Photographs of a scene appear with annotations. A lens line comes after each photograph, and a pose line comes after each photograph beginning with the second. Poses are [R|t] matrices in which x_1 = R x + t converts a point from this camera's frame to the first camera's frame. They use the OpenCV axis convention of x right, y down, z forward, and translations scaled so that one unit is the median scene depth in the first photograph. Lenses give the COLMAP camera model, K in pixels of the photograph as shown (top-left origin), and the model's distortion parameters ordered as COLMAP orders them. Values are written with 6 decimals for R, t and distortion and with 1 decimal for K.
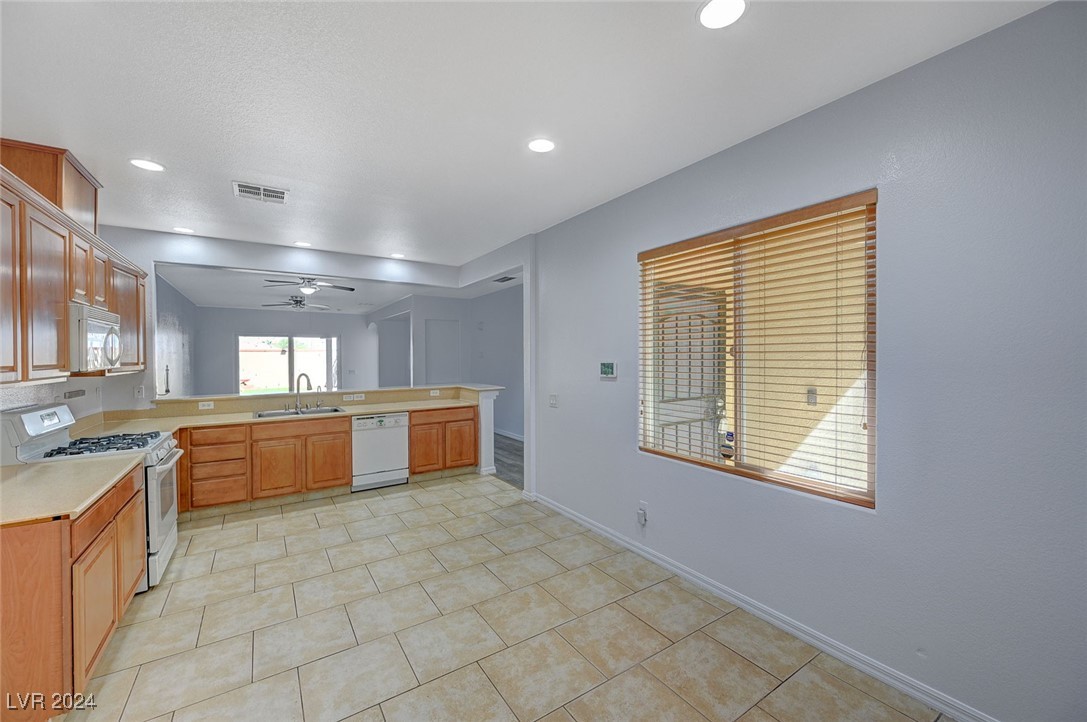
lens RADIAL K [[429.1, 0, 543.8], [0, 429.1, 357.0], [0, 0, 1]] dist [0.000957, -0.000141]
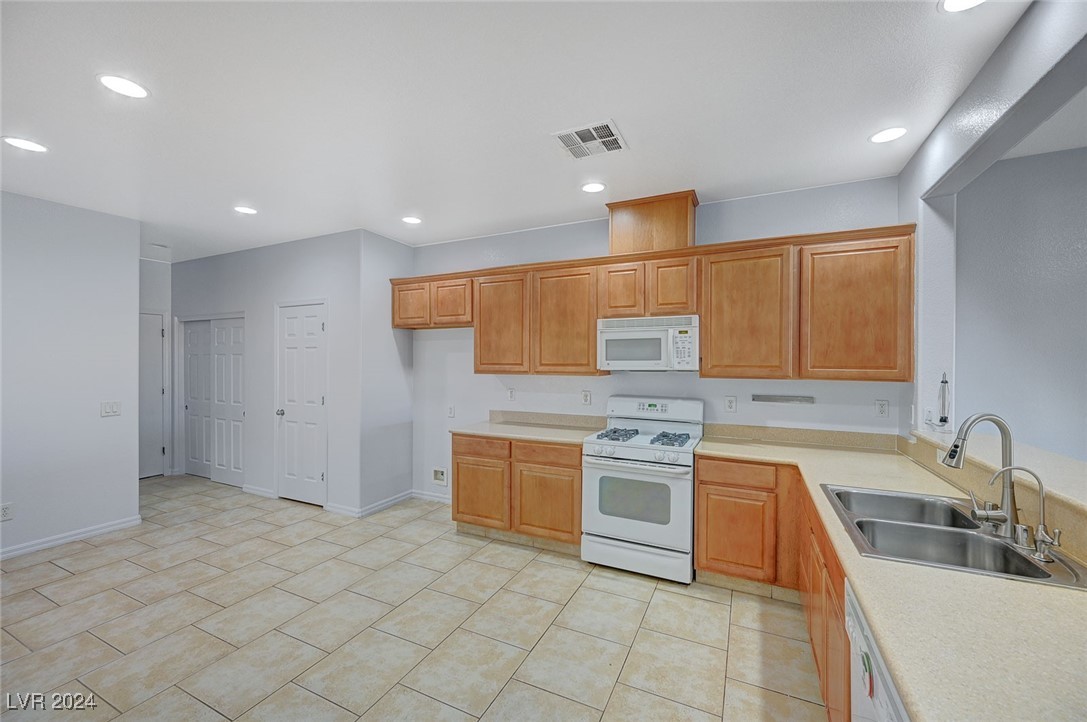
lens RADIAL K [[429.1, 0, 544.4], [0, 429.1, 360.3], [0, 0, 1]] dist [0.000957, -0.000141]
pose [[-0.857909, 0.004160, -0.513785, -0.172603], [0.001091, 0.999980, 0.006274, -0.001549], [0.513801, 0.004822, -0.857896, 1.400124]]
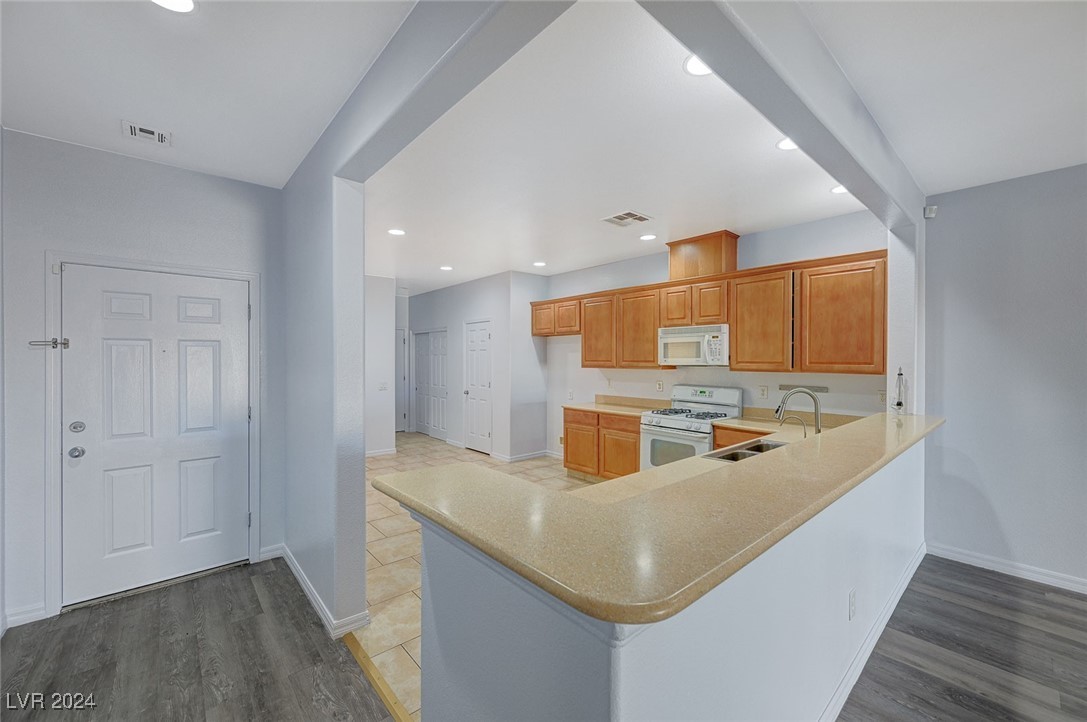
lens RADIAL K [[429.1, 0, 545.9], [0, 429.1, 359.2], [0, 0, 1]] dist [0.000957, -0.000141]
pose [[-0.989641, 0.005356, -0.143467, -0.230010], [0.004523, 0.999971, 0.006134, -0.001425], [0.143496, 0.005422, -0.989636, 1.868578]]
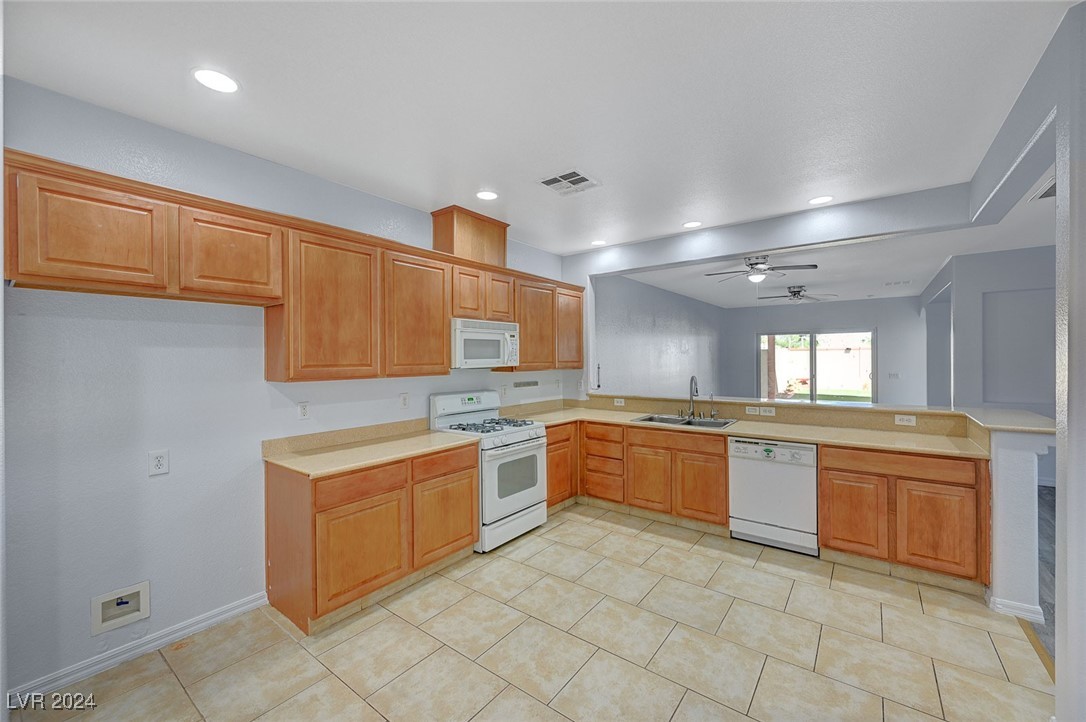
lens RADIAL K [[428.7, 0, 548.1], [0, 428.7, 357.8], [0, 0, 1]] dist [0.000957, -0.000141]
pose [[0.338847, 0.004708, -0.940830, 0.184948], [-0.000190, 0.999988, 0.004936, -0.002954], [0.940841, -0.001494, 0.338844, 0.557700]]
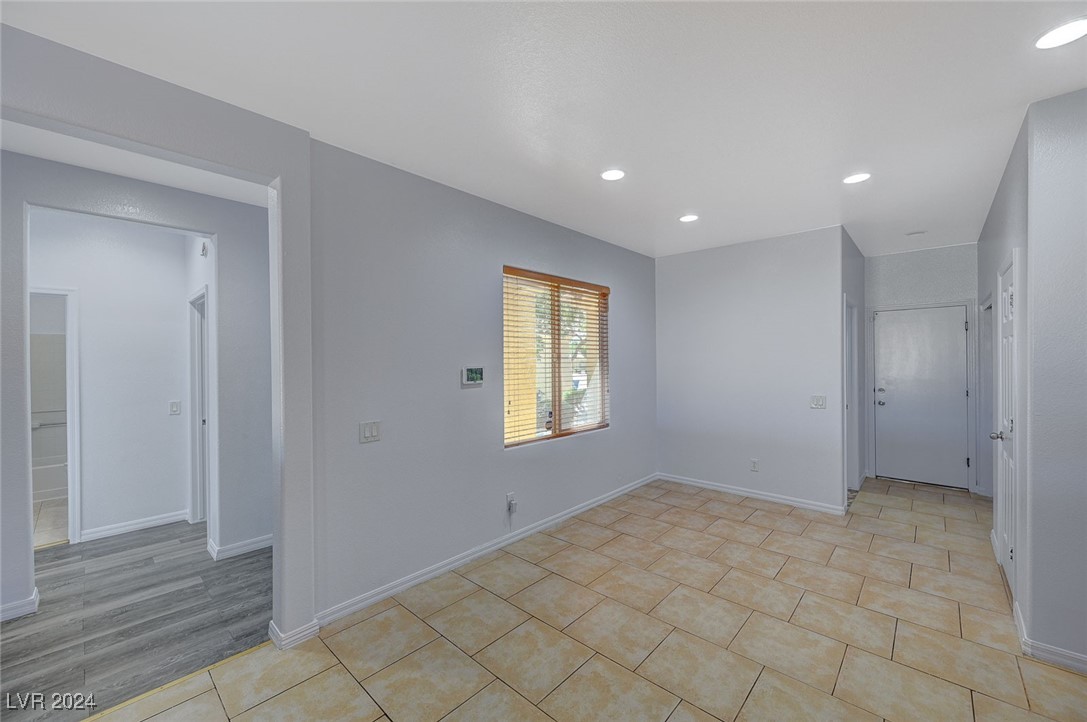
lens RADIAL K [[429.1, 0, 547.2], [0, 429.1, 360.4], [0, 0, 1]] dist [0.000957, -0.000141]
pose [[-0.246313, 0.008101, 0.969156, -0.724065], [0.014664, 0.999882, -0.004631, 0.003273], [-0.969079, 0.013071, -0.246403, 0.992051]]
